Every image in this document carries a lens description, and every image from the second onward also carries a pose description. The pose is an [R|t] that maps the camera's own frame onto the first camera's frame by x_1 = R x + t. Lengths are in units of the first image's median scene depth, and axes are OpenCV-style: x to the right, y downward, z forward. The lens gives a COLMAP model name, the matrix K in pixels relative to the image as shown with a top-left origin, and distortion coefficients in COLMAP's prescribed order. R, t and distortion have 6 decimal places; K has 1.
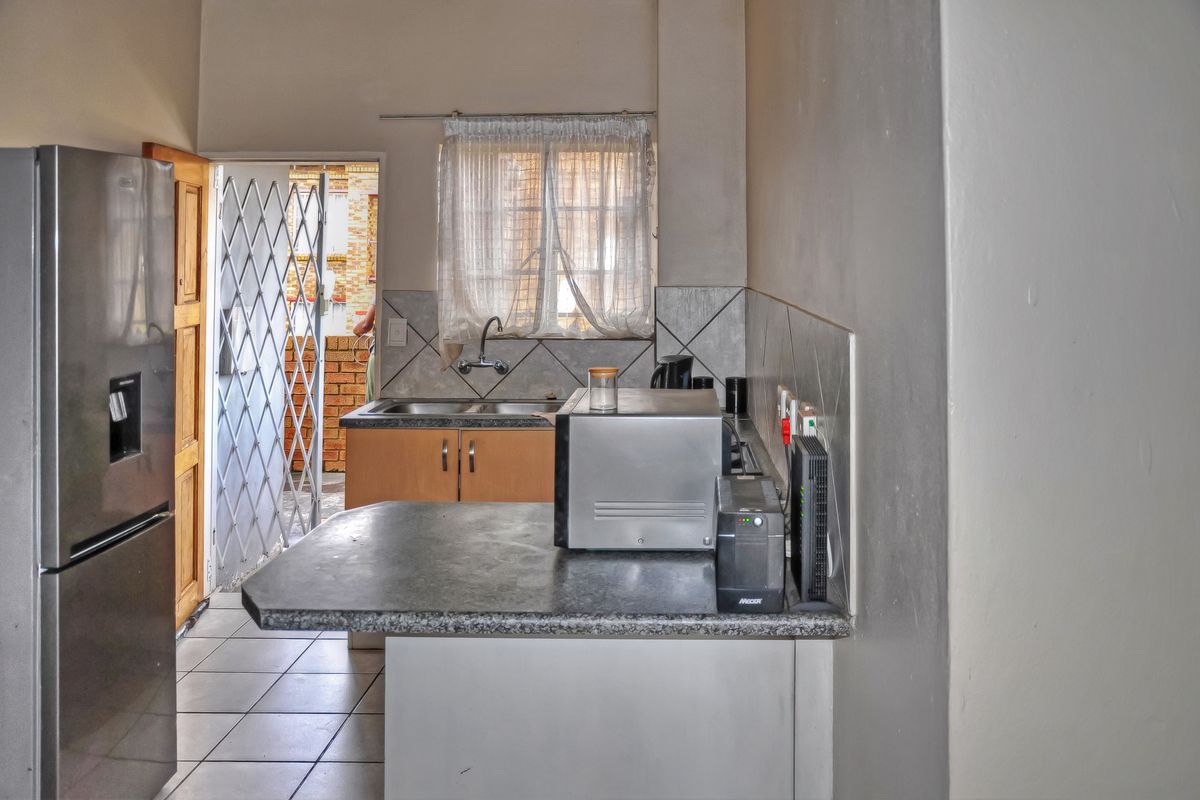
lens RADIAL K [[1112.5, 0, 600.0], [0, 1112.5, 400.0], [0, 0, 1]] dist [0.000193, 0.003696]
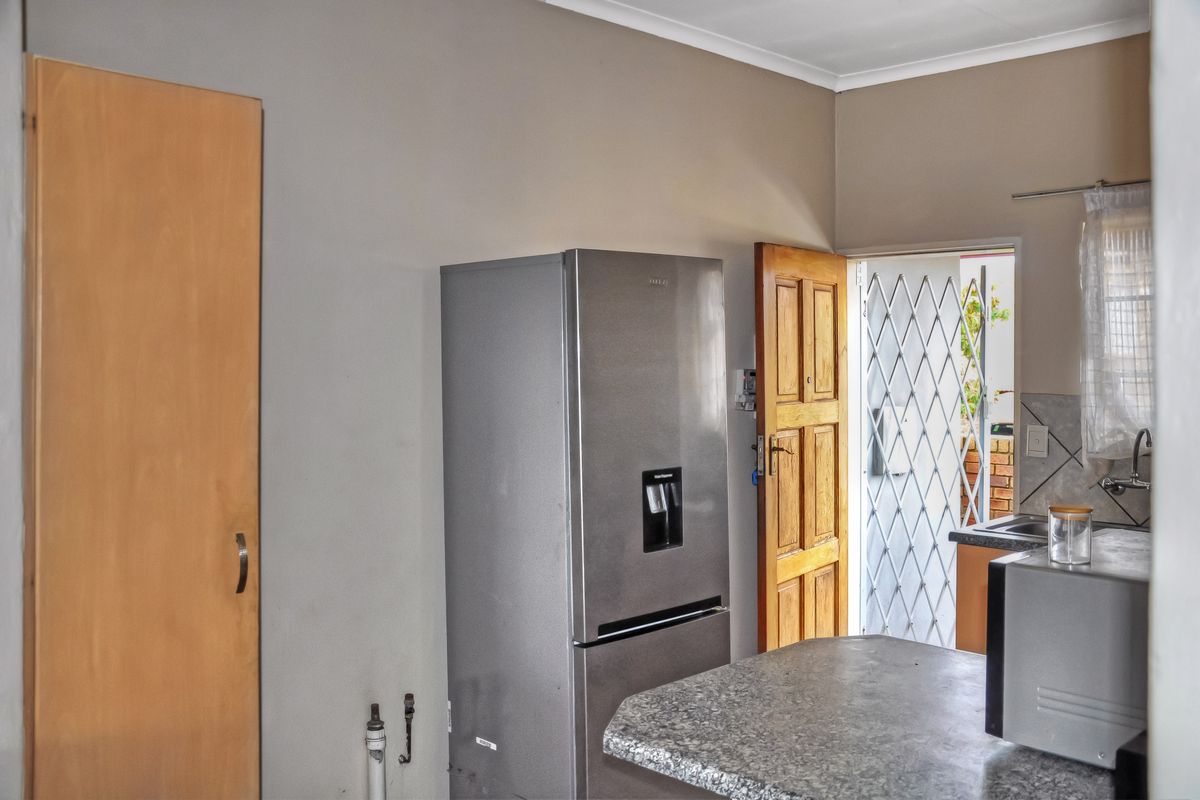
lens RADIAL K [[1074.5, 0, 600.4], [0, 1074.5, 494.4], [0, 0, 1]] dist [-0.007221, -0.003366]
pose [[0.752018, 0.085196, -0.653613, 0.119897], [-0.085082, 0.995863, 0.031916, -0.017102], [0.653628, 0.031609, 0.756155, 0.138196]]
